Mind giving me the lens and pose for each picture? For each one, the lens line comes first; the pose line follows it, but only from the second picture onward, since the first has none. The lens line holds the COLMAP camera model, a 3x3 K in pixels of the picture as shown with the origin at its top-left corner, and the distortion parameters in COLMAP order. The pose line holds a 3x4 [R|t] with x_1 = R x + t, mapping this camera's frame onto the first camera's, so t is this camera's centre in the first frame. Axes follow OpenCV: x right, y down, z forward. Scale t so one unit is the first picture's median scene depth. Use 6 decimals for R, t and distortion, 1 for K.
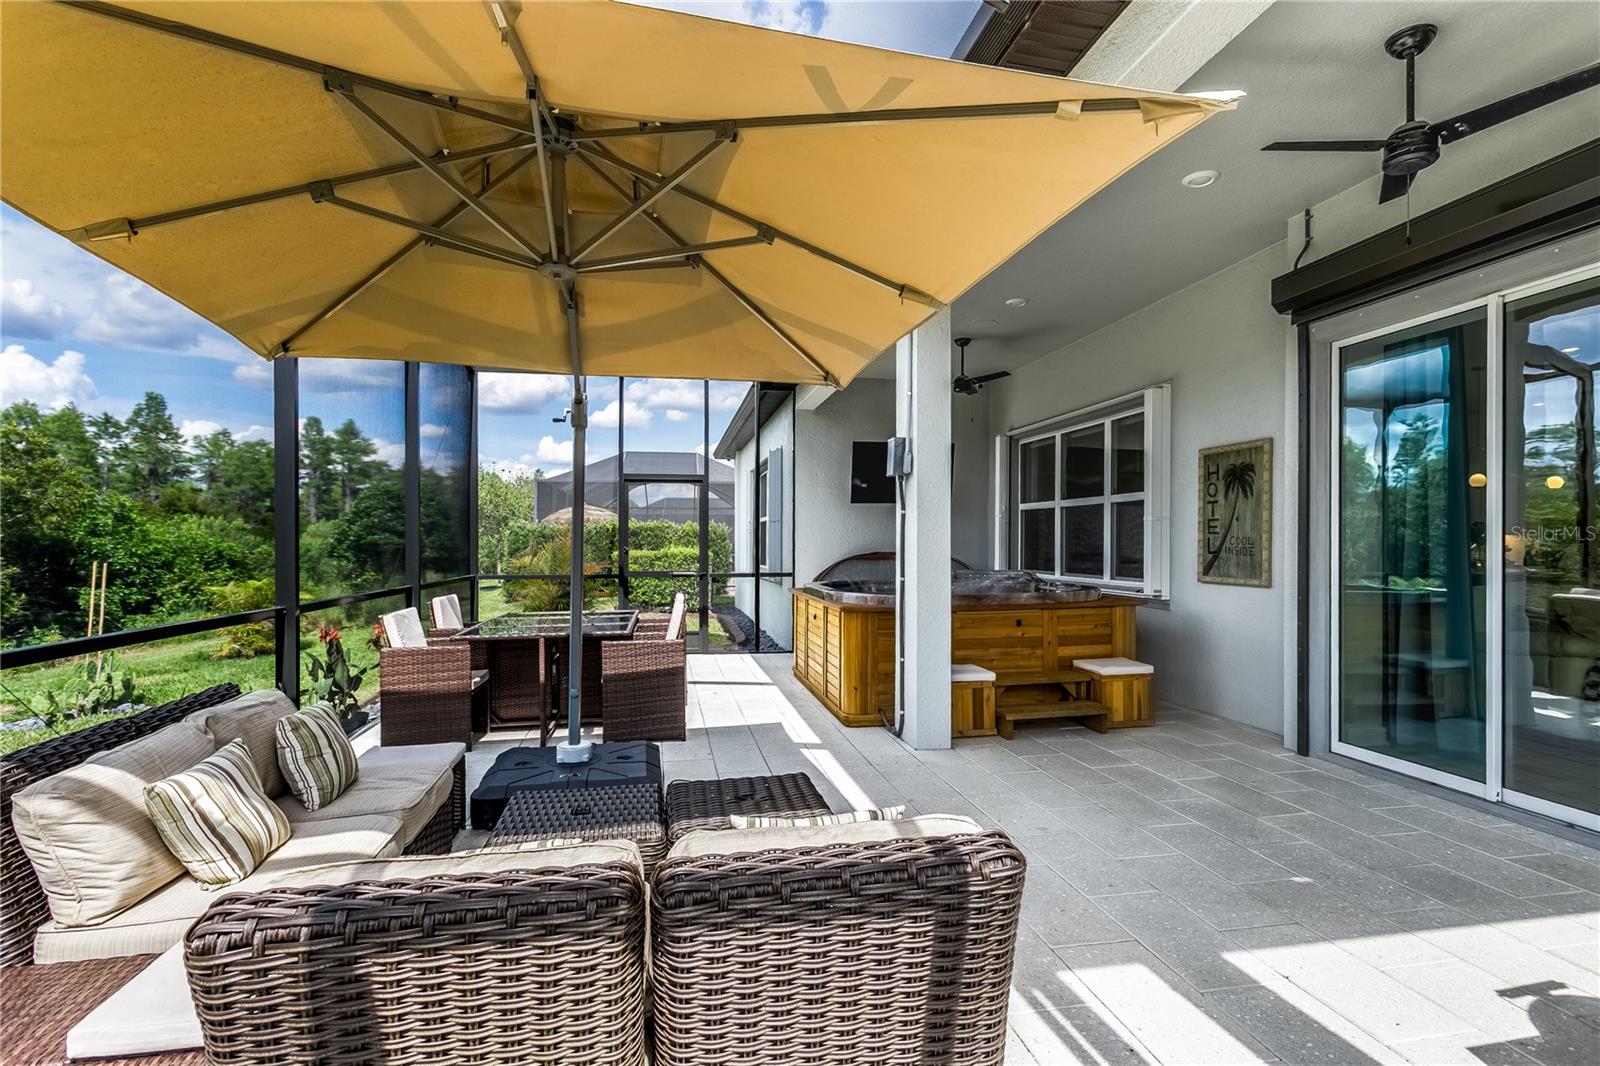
lens RADIAL K [[693.8, 0, 800.0], [0, 693.8, 533.0], [0, 0, 1]] dist [0.000282, 0.000034]
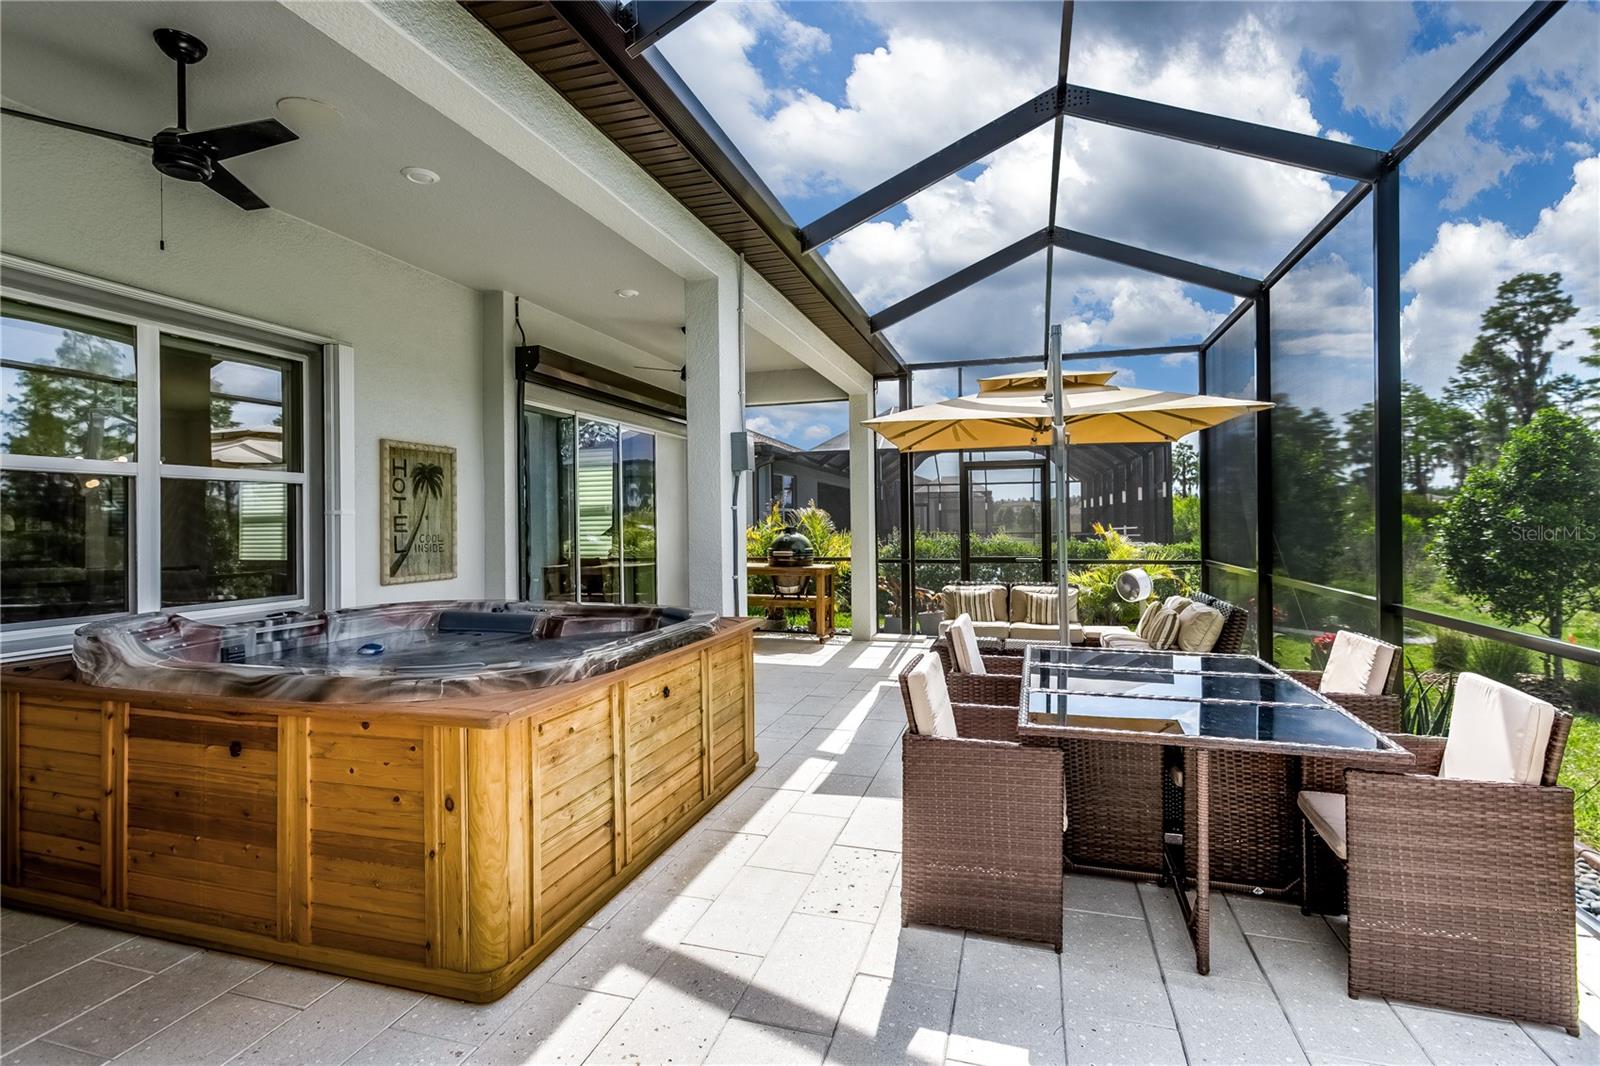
lens RADIAL K [[771.1, 0, 797.2], [0, 771.1, 515.9], [0, 0, 1]] dist [0.001324, 0.000314]
pose [[-0.883240, 0.013236, 0.468734, -0.378547], [0.003452, 0.999758, -0.021726, 0.004173], [-0.468908, -0.017571, -0.883072, 1.666716]]
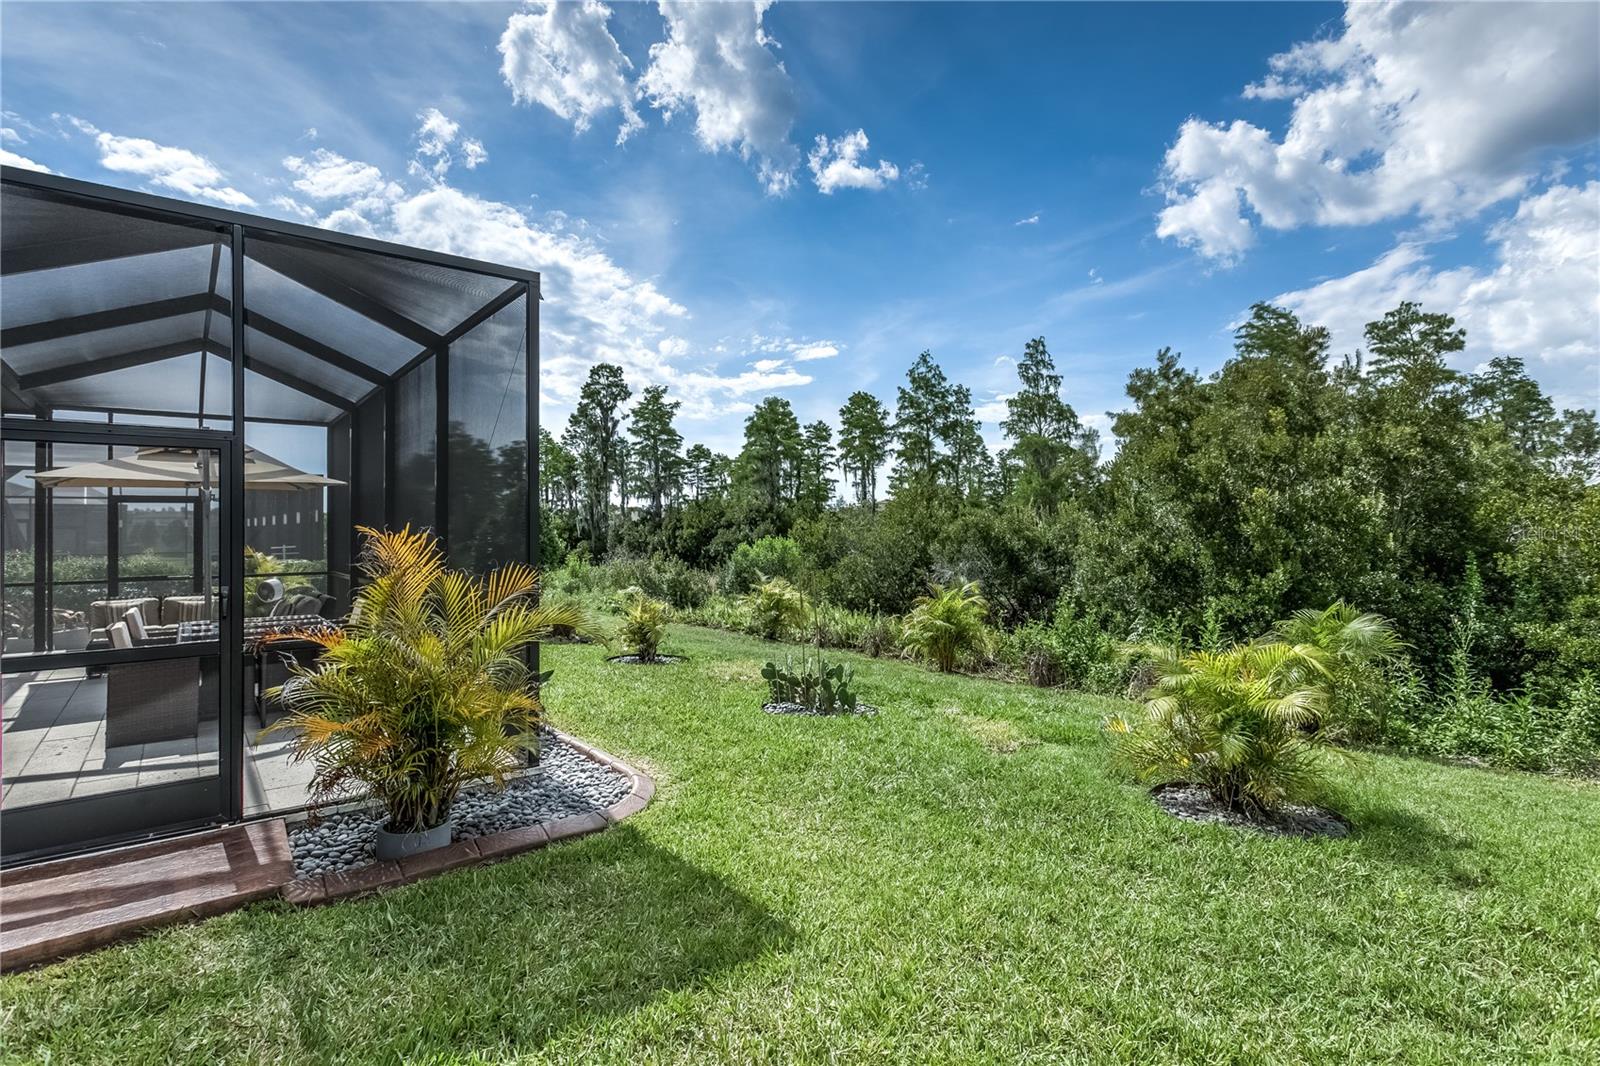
lens RADIAL K [[771.1, 0, 797.2], [0, 771.1, 515.9], [0, 0, 1]] dist [0.001324, 0.000314]
pose [[-0.887249, 0.005269, -0.461261, -0.520799], [0.020159, 0.999422, -0.027361, -0.006288], [0.460851, -0.033574, -0.886842, 2.403217]]
